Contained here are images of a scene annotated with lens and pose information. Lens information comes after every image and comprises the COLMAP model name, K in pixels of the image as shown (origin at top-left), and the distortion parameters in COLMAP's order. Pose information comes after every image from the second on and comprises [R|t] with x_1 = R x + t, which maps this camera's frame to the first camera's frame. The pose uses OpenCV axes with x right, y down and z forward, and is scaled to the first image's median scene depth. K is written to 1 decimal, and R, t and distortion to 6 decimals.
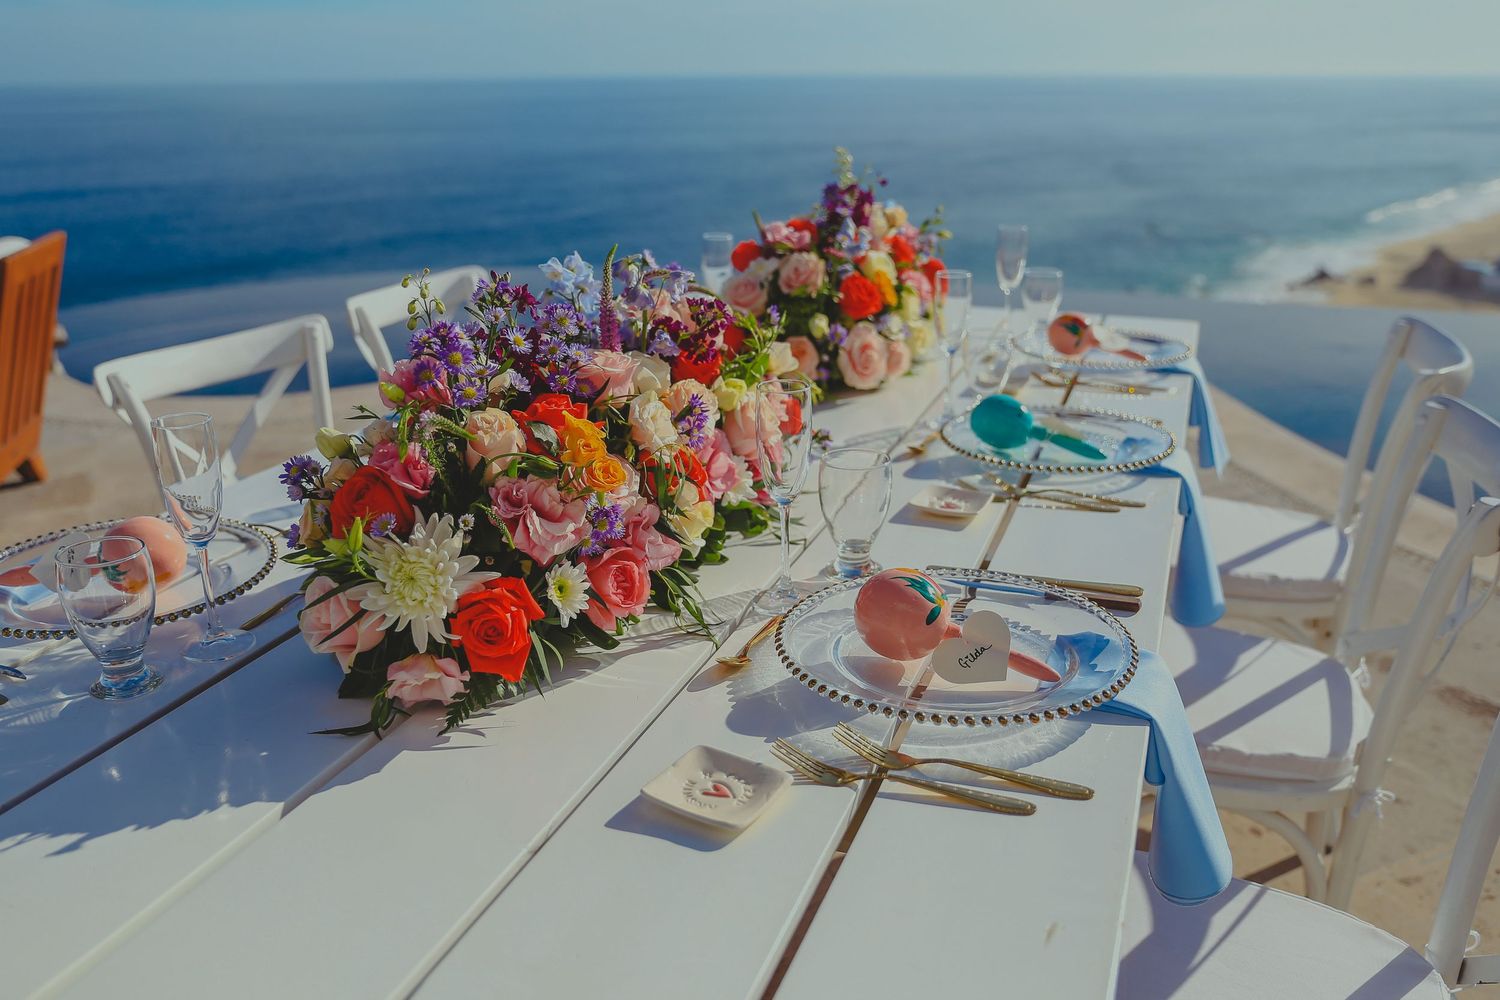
lens RADIAL K [[1232.9, 0, 750.0], [0, 1232.9, 500.0], [0, 0, 1]] dist [-0.034010, 0.000972]
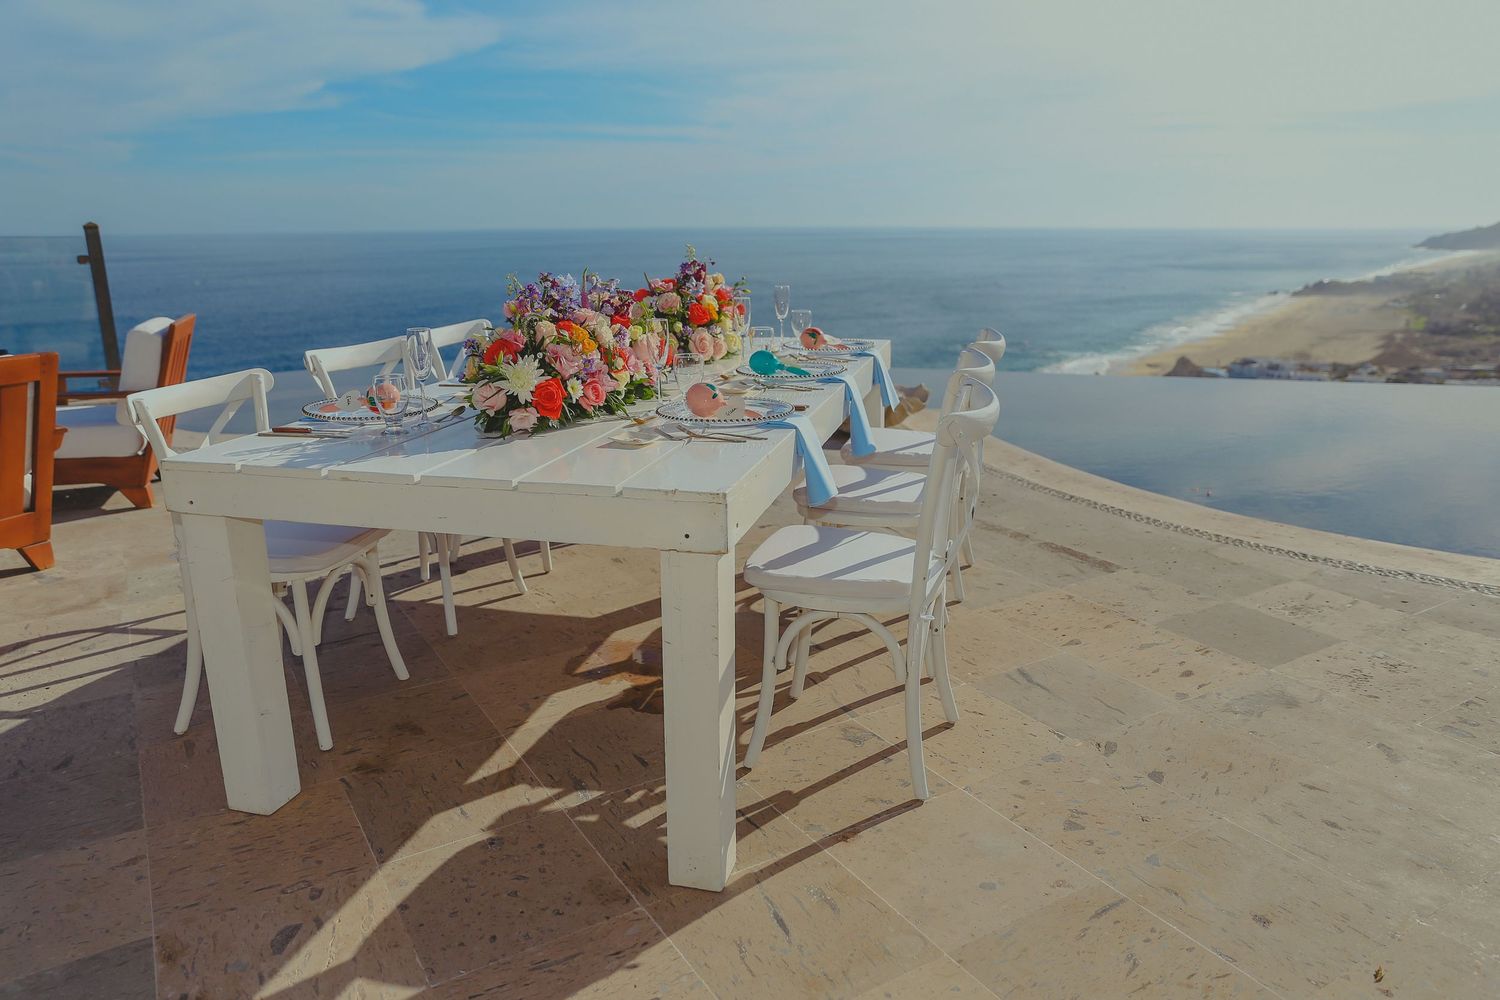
lens RADIAL K [[1149.6, 0, 750.0], [0, 1149.6, 500.0], [0, 0, 1]] dist [-0.043404, 0.041156]
pose [[0.995739, -0.020756, 0.089850, -0.002006], [0.030198, 0.994009, -0.105044, 0.485581], [-0.087132, 0.107309, 0.990400, -1.195692]]
